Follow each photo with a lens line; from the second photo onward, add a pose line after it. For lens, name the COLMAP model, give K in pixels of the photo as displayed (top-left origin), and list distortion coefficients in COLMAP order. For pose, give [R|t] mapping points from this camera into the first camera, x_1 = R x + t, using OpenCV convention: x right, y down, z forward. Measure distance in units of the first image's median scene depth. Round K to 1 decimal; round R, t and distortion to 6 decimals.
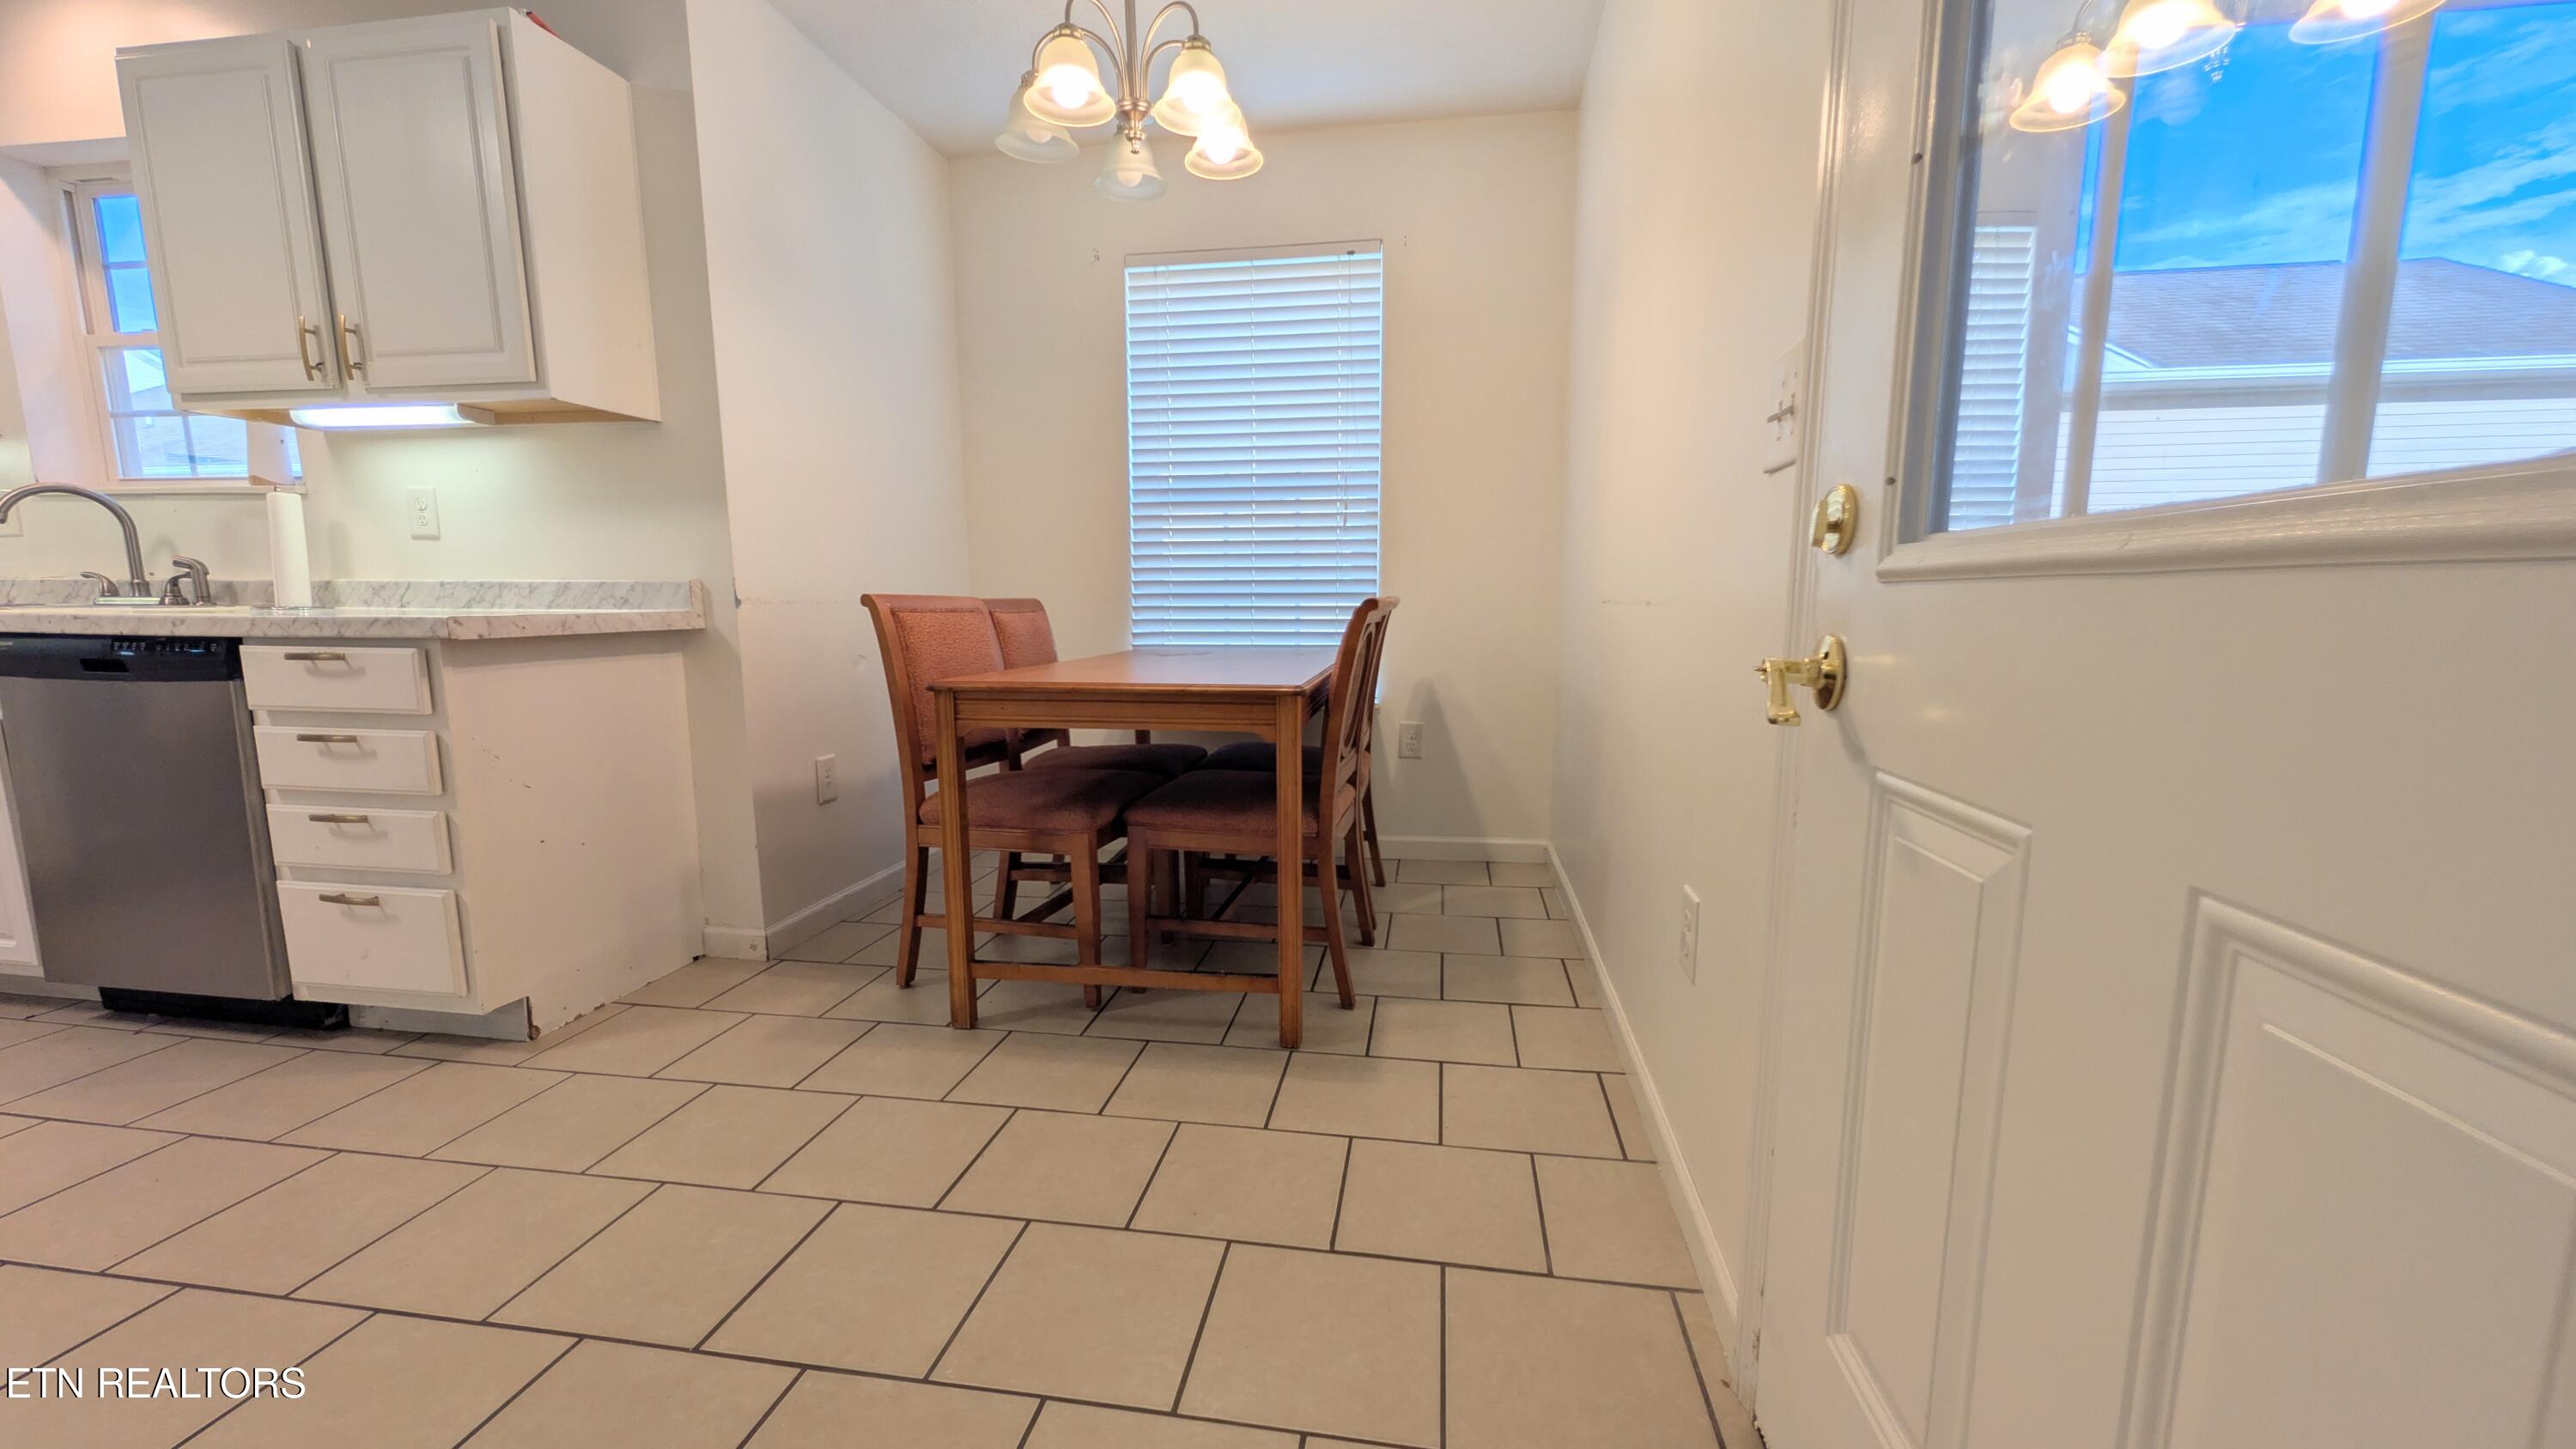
lens RADIAL K [[975.1, 0, 1294.2], [0, 975.1, 733.2], [0, 0, 1]] dist [0.000905, 0.000039]
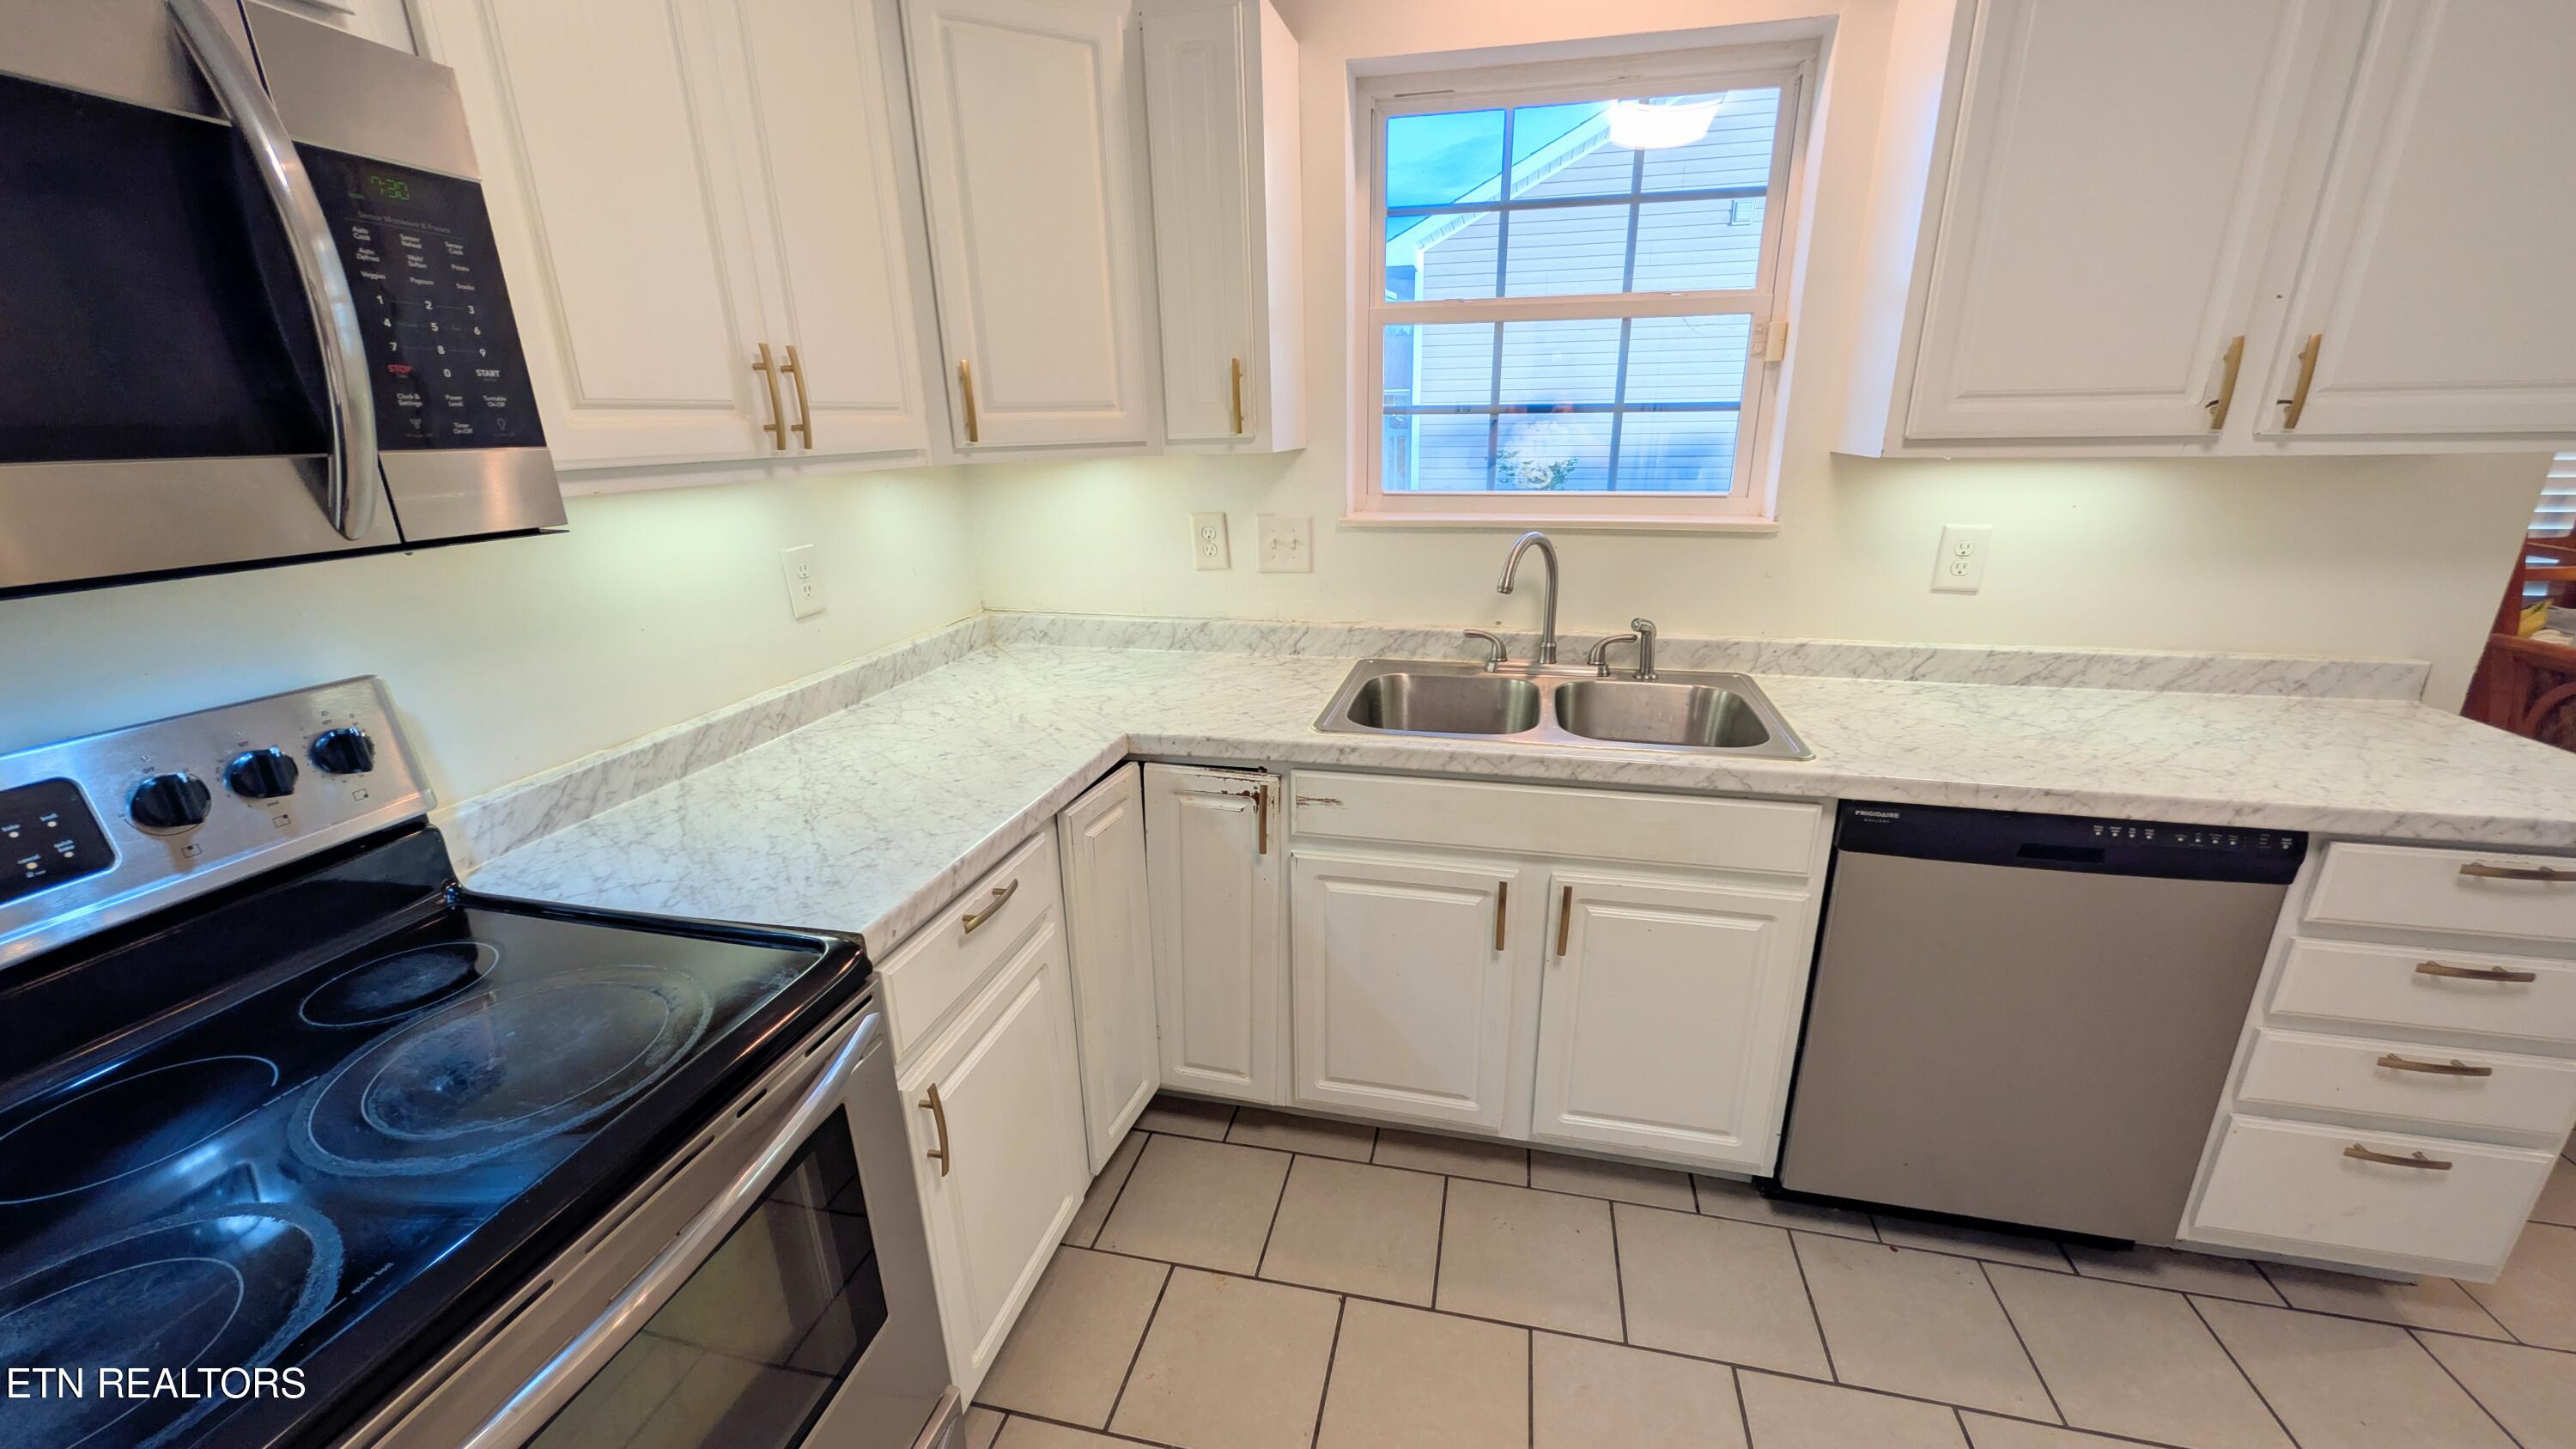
lens RADIAL K [[968.9, 0, 1292.9], [0, 968.9, 735.4], [0, 0, 1]] dist [0.000239, 0.000184]
pose [[0.997113, 0.005506, -0.075738, -1.638360], [0.007936, 0.984350, 0.176043, -0.274662], [0.075522, -0.176136, 0.981464, 0.225117]]
